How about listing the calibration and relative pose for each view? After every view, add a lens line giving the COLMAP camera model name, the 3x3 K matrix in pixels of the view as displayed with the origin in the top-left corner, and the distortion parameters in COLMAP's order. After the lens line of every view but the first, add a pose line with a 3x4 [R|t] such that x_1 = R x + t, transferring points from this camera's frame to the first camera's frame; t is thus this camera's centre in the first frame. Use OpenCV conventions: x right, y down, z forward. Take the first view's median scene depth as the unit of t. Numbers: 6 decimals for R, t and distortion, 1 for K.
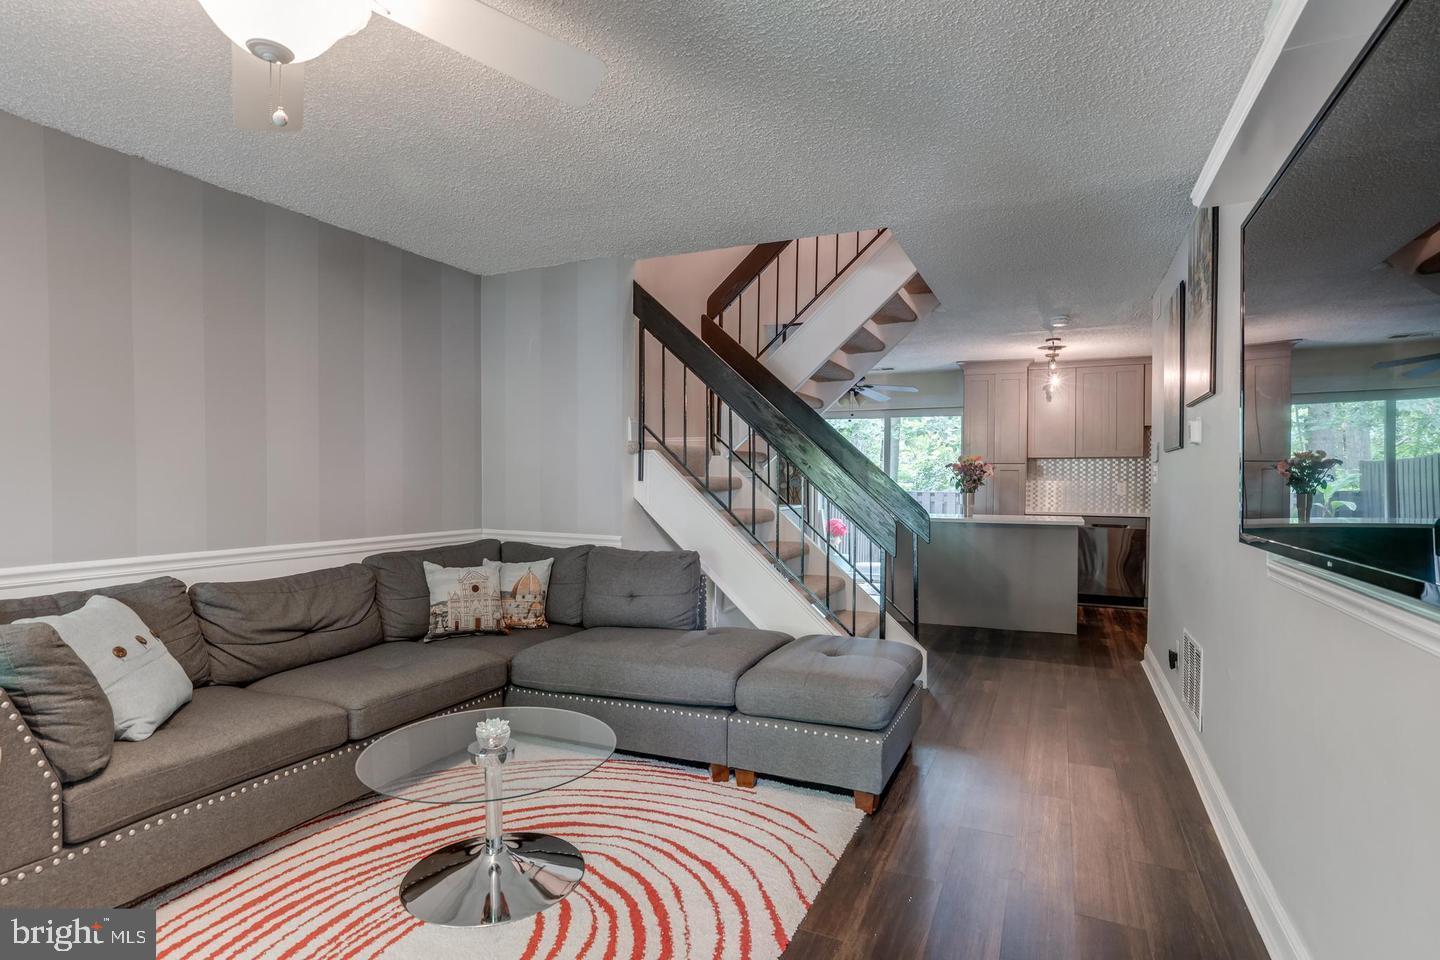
lens RADIAL K [[714.5, 0, 720.0], [0, 714.5, 480.0], [0, 0, 1]] dist [-0.013733, 0.000294]
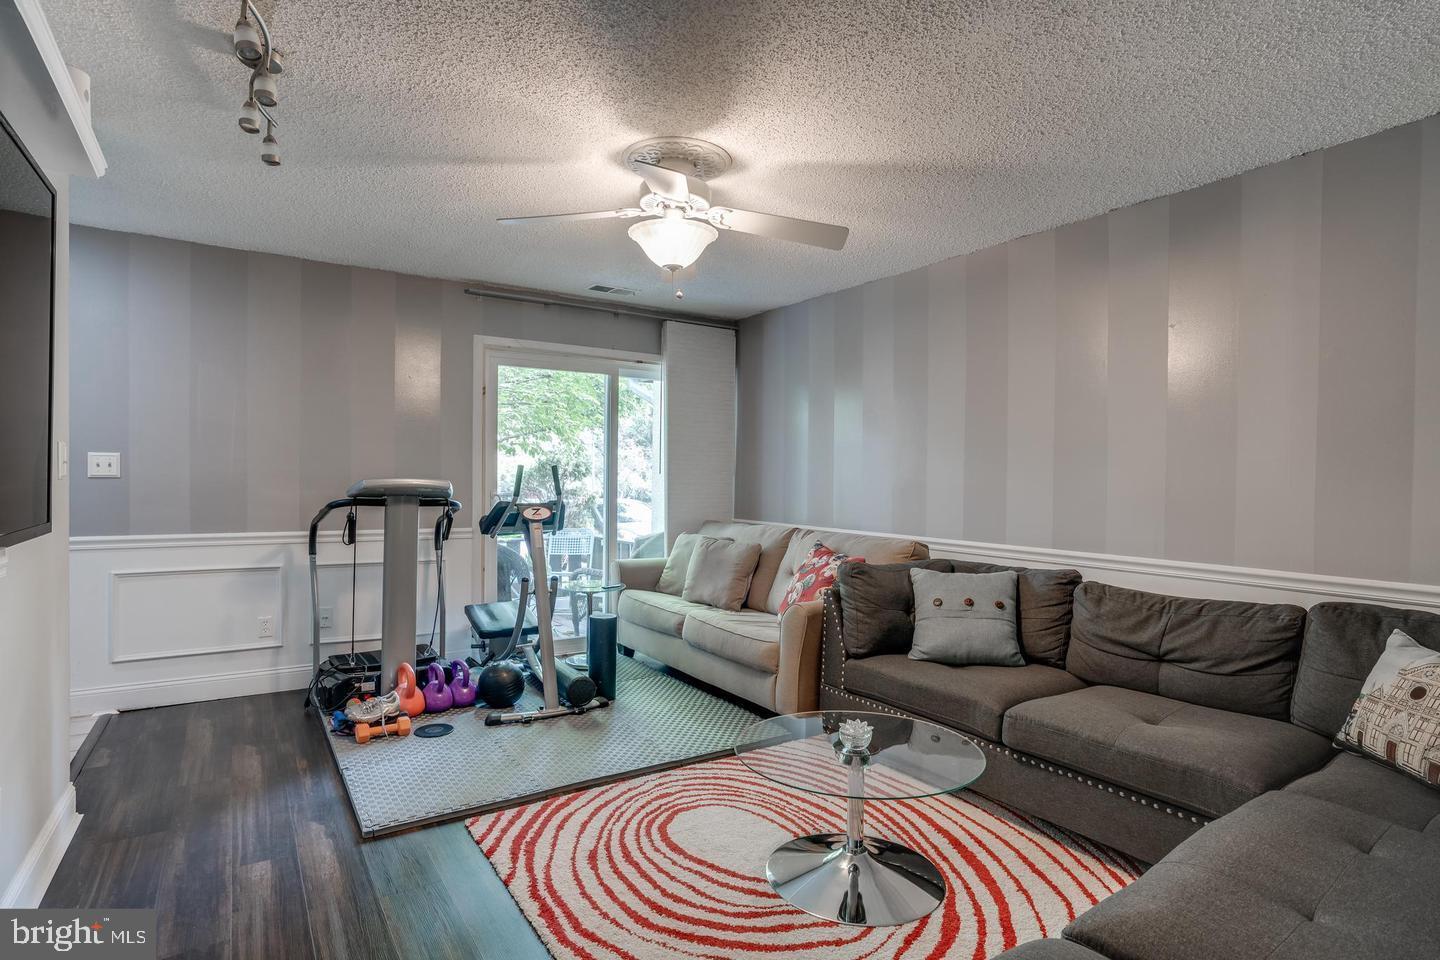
lens RADIAL K [[714.5, 0, 720.0], [0, 714.5, 480.0], [0, 0, 1]] dist [-0.013733, 0.000294]
pose [[-0.503394, -0.005833, -0.864037, 0.664804], [-0.011600, 0.999933, 0.000007, -0.010198], [0.863979, 0.010026, -0.503428, 1.338632]]
